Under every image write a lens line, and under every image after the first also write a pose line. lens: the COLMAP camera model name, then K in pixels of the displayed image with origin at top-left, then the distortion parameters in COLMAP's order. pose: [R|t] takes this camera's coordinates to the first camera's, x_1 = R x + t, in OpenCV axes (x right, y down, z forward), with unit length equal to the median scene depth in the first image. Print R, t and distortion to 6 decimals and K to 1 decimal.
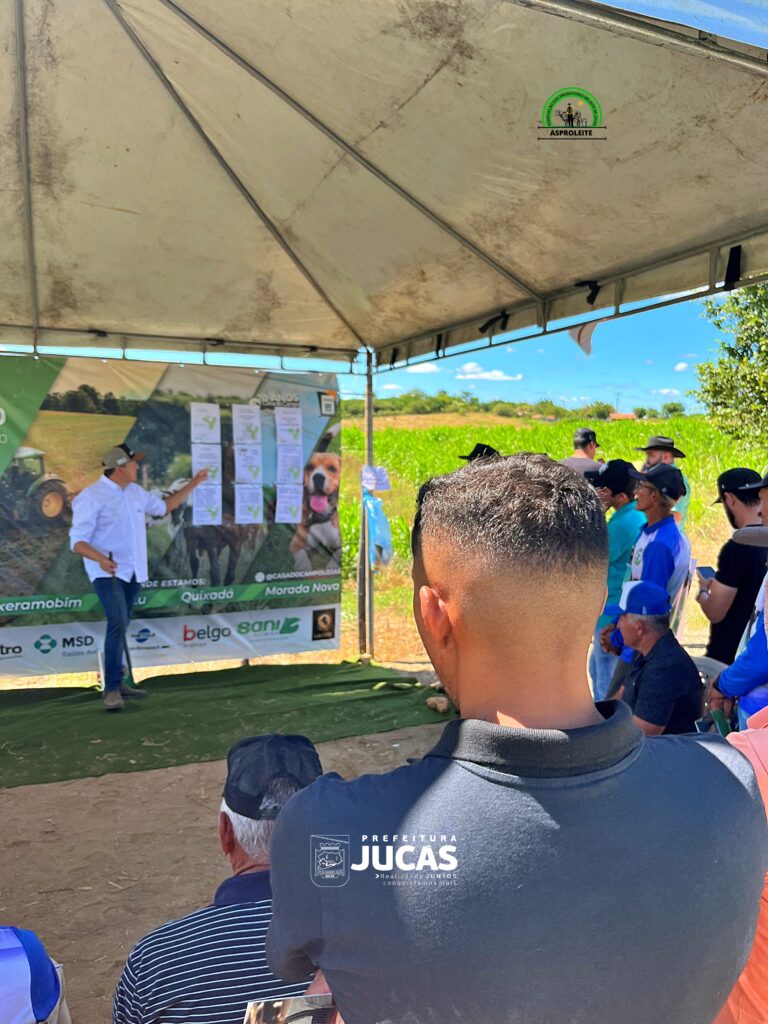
lens RADIAL K [[795.6, 0, 335.4], [0, 795.6, 505.7], [0, 0, 1]] dist [0.051939, -0.072883]
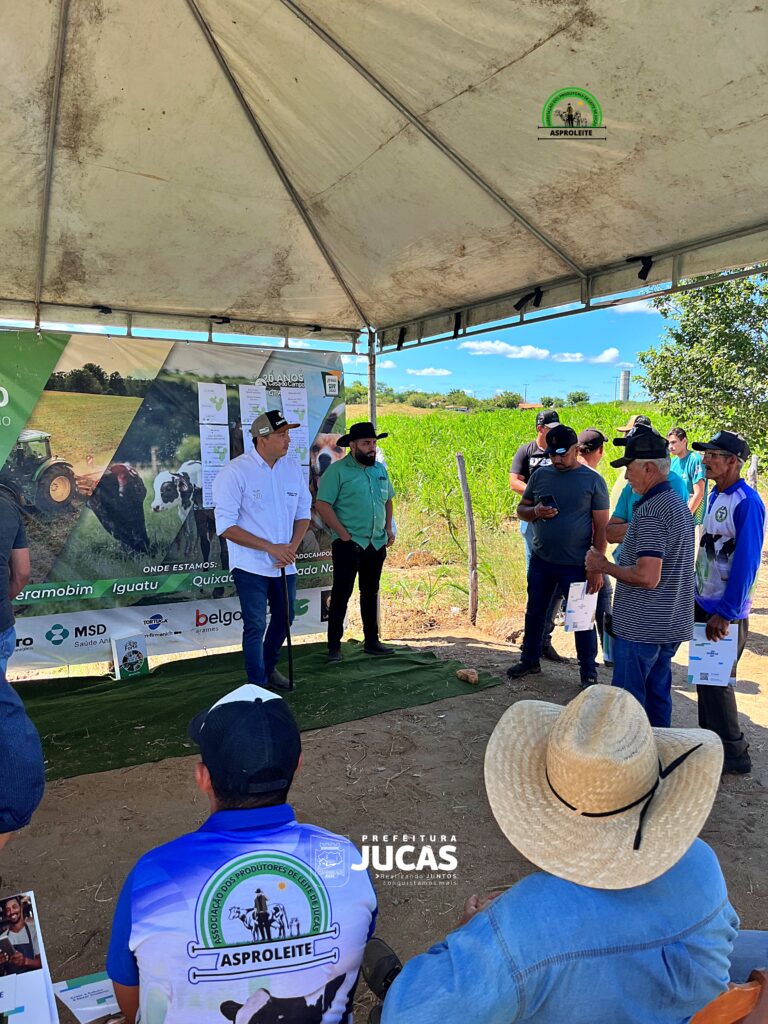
lens RADIAL K [[795.6, 0, 347.9], [0, 795.6, 514.5], [0, 0, 1]] dist [0.051939, -0.072883]
pose [[0.992883, -0.021983, 0.117044, -0.122066], [0.019407, 0.999545, 0.023099, 0.013648], [-0.117499, -0.020663, 0.992858, 0.007308]]
